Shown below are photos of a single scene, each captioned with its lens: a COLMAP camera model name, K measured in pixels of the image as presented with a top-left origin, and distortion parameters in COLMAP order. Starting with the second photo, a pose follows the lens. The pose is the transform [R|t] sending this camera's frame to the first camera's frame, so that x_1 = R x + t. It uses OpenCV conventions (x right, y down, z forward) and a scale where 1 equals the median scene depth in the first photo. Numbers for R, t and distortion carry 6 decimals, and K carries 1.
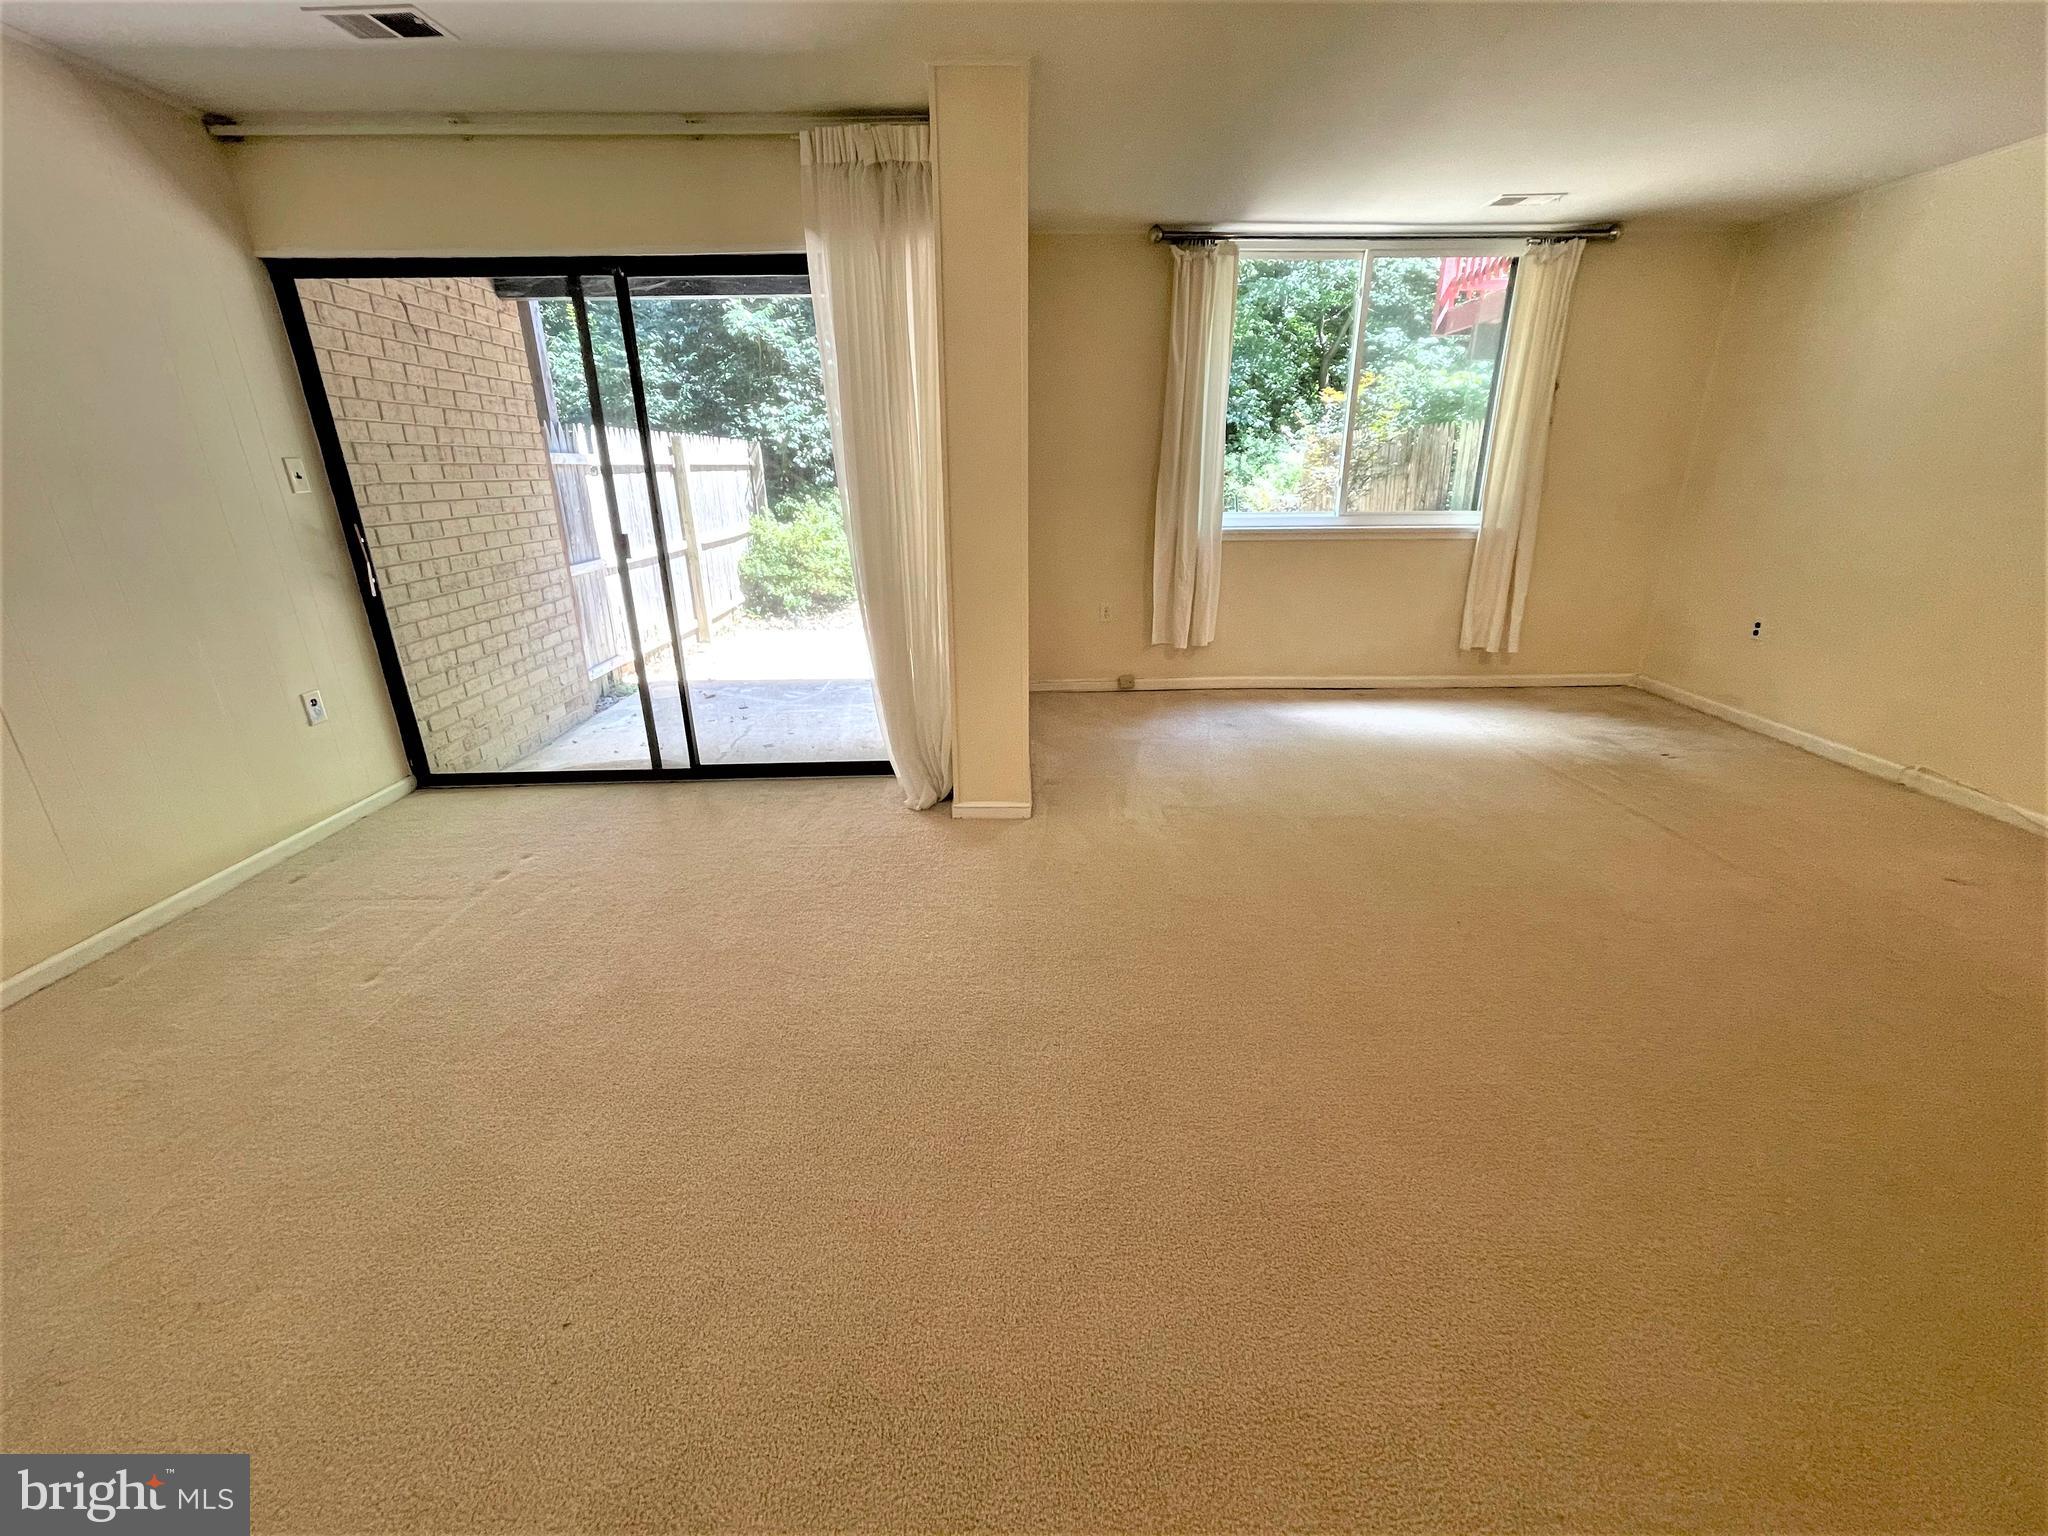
lens RADIAL K [[823.2, 0, 1025.2], [0, 823.2, 766.5], [0, 0, 1]] dist [-0.000343, -0.000575]
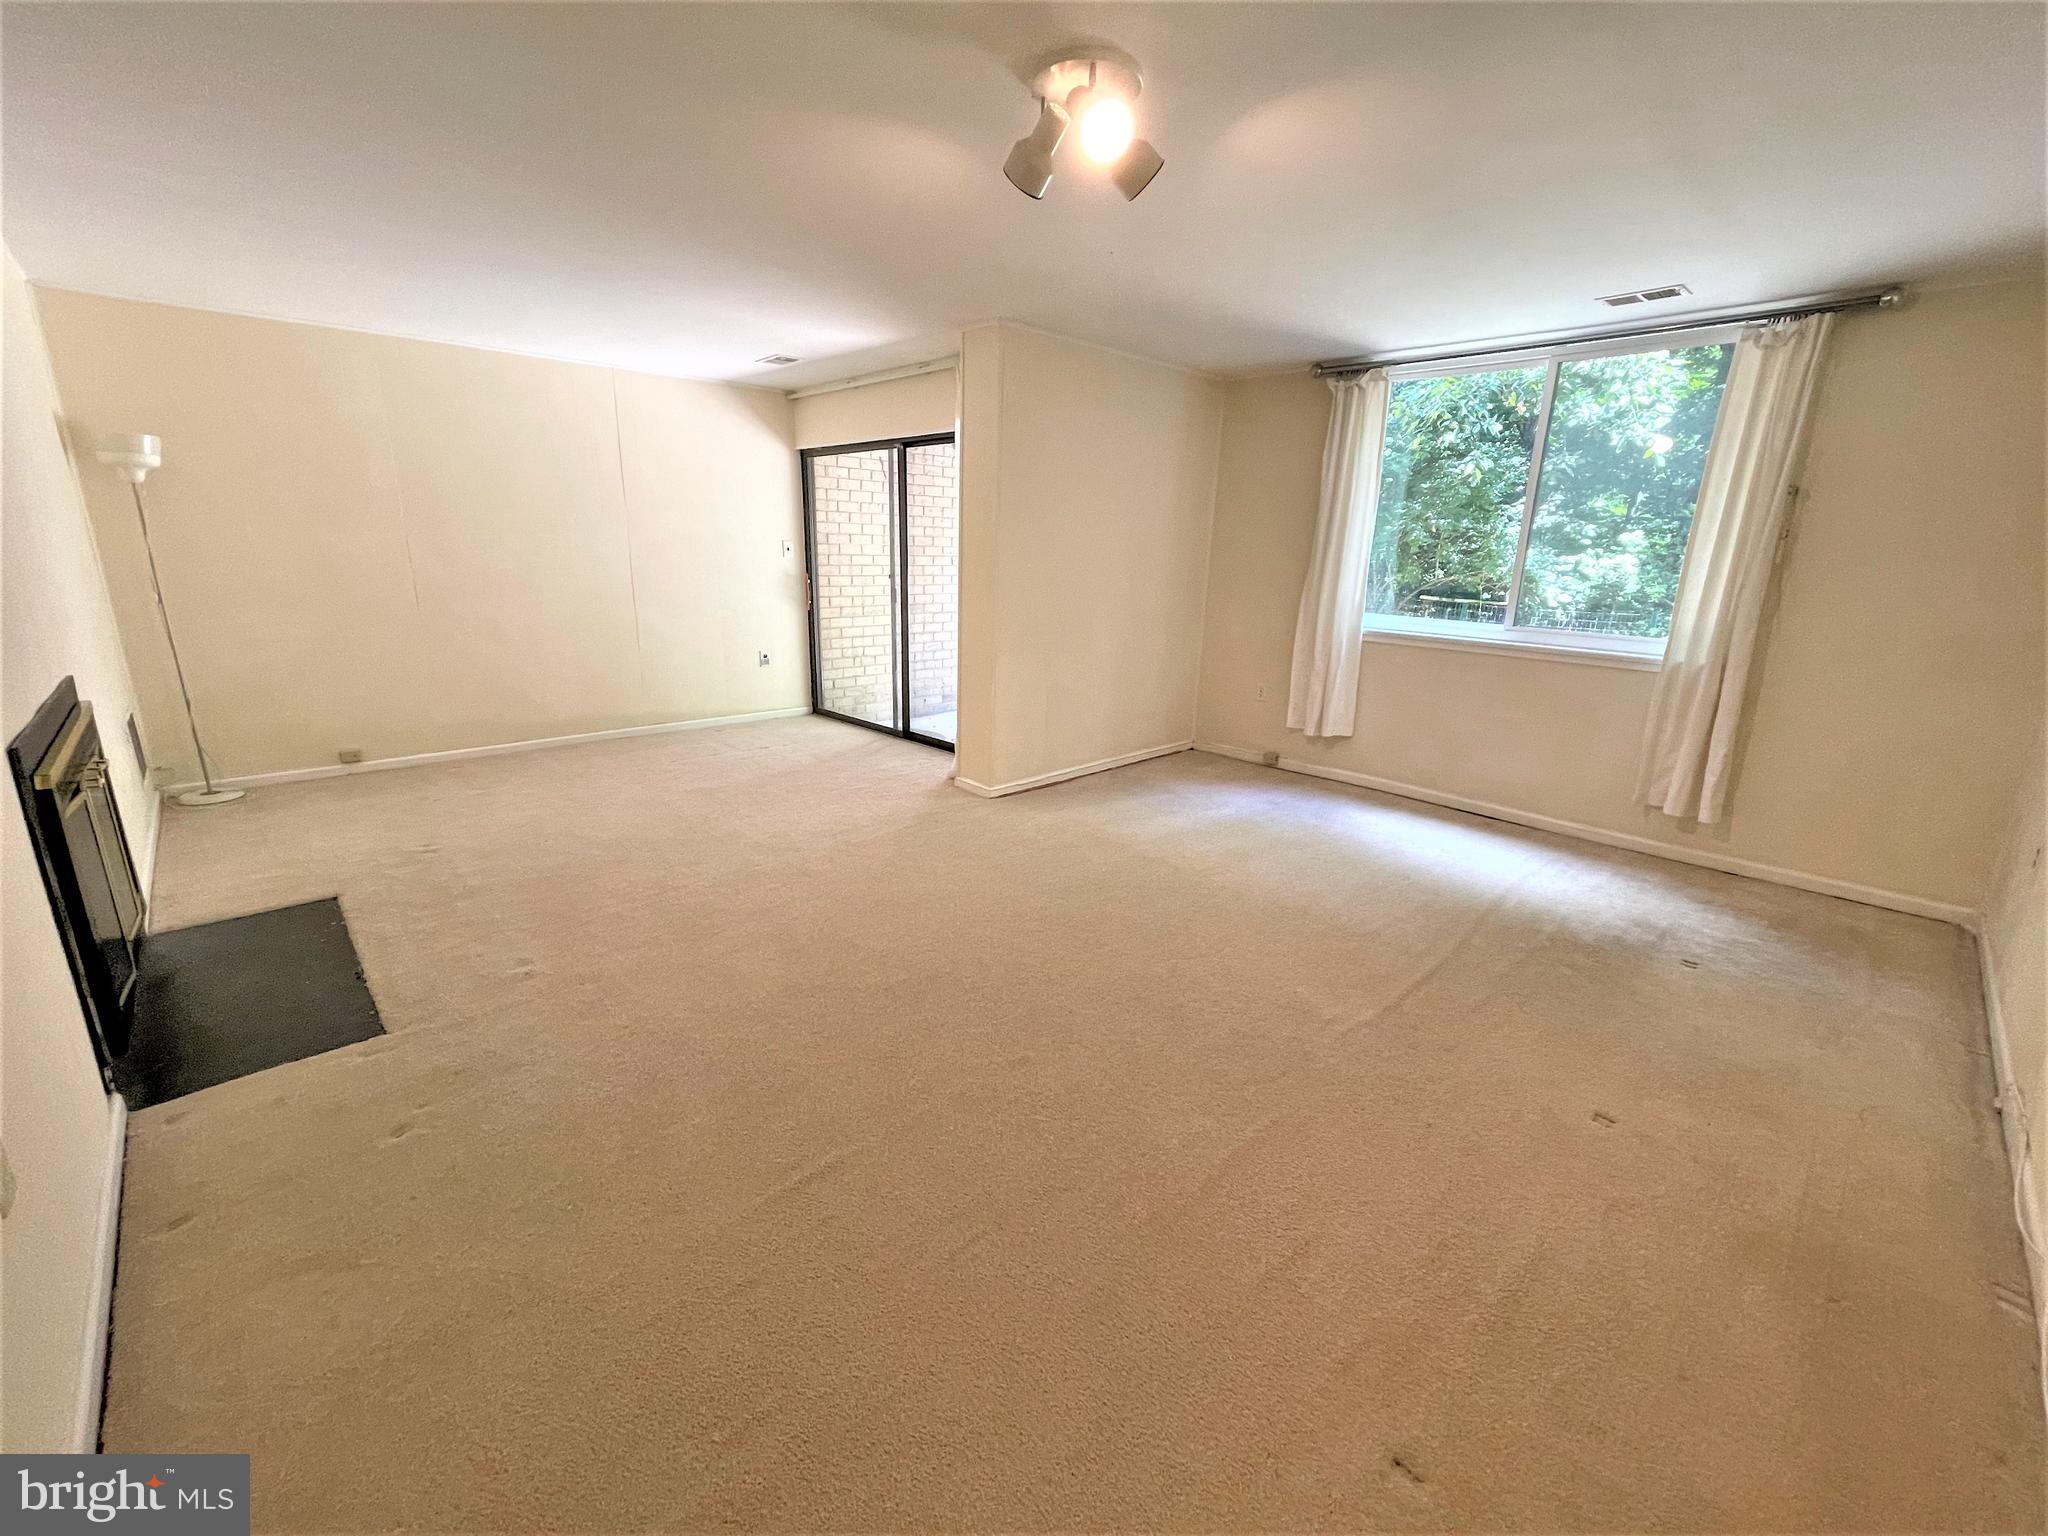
lens RADIAL K [[823.2, 0, 1019.3], [0, 823.2, 767.9], [0, 0, 1]] dist [-0.000343, -0.000575]
pose [[0.685313, 0.218795, -0.694604, 0.836945], [-0.281249, 0.959317, 0.024690, -0.030940], [0.671748, 0.178436, 0.718968, -0.000781]]
